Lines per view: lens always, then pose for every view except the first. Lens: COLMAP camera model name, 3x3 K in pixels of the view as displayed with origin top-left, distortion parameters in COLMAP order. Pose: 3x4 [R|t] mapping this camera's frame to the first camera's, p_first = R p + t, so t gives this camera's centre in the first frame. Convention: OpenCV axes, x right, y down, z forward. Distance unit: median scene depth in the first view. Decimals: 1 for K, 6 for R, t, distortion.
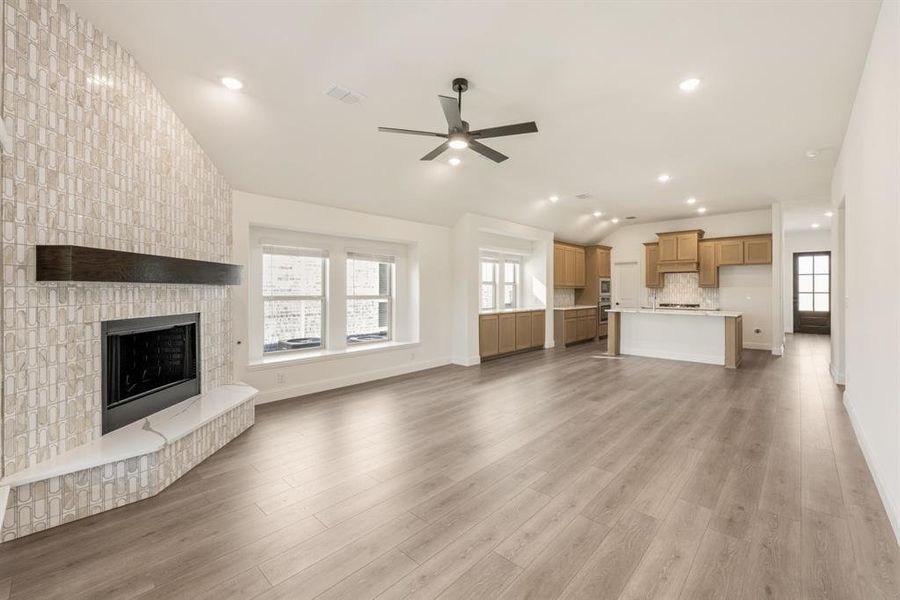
lens RADIAL K [[376.8, 0, 454.1], [0, 376.8, 290.7], [0, 0, 1]] dist [-0.002223, -0.000188]
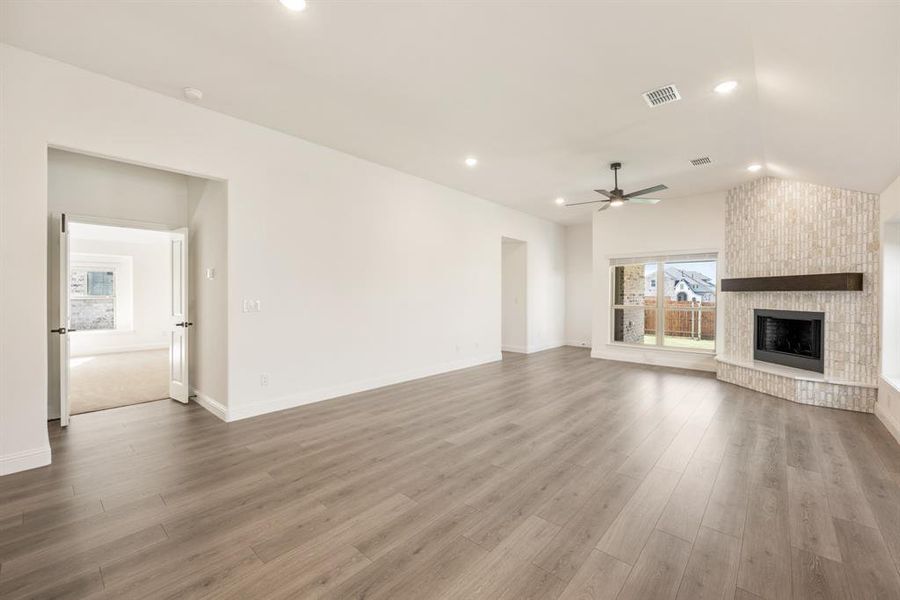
lens RADIAL K [[369.5, 0, 450.0], [0, 369.5, 296.4], [0, 0, 1]] dist [0.000406, 0.000128]
pose [[-0.999802, -0.003310, -0.019601, 0.857996], [-0.003498, 0.999948, 0.009569, -0.006593], [0.019569, 0.009636, -0.999762, 2.932910]]
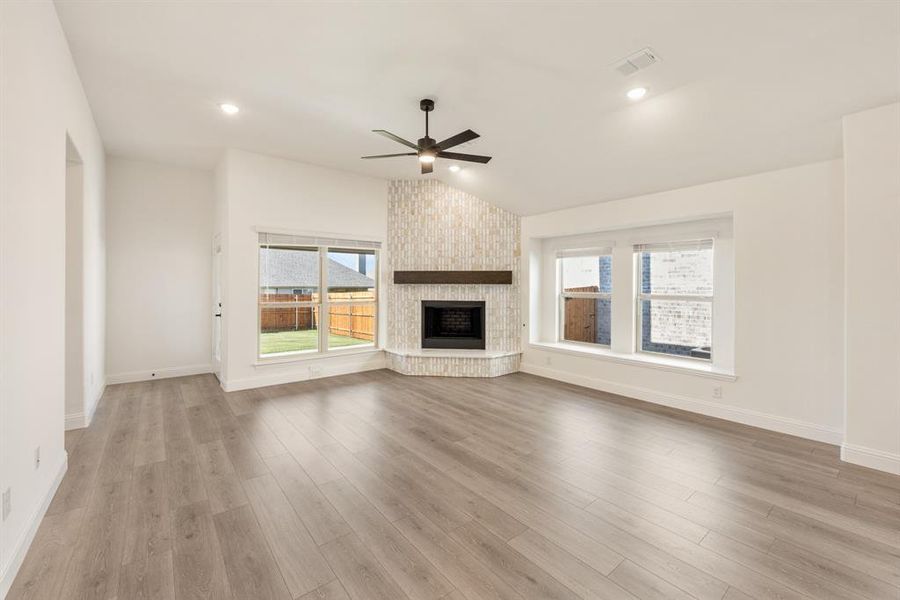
lens RADIAL K [[370.6, 0, 454.7], [0, 370.6, 287.0], [0, 0, 1]] dist [-0.000200, 0.000119]
pose [[-0.143778, 0.002561, -0.989607, 1.257075], [-0.005922, 0.999977, 0.003448, -0.011072], [0.989592, 0.006356, -0.143760, 1.424561]]
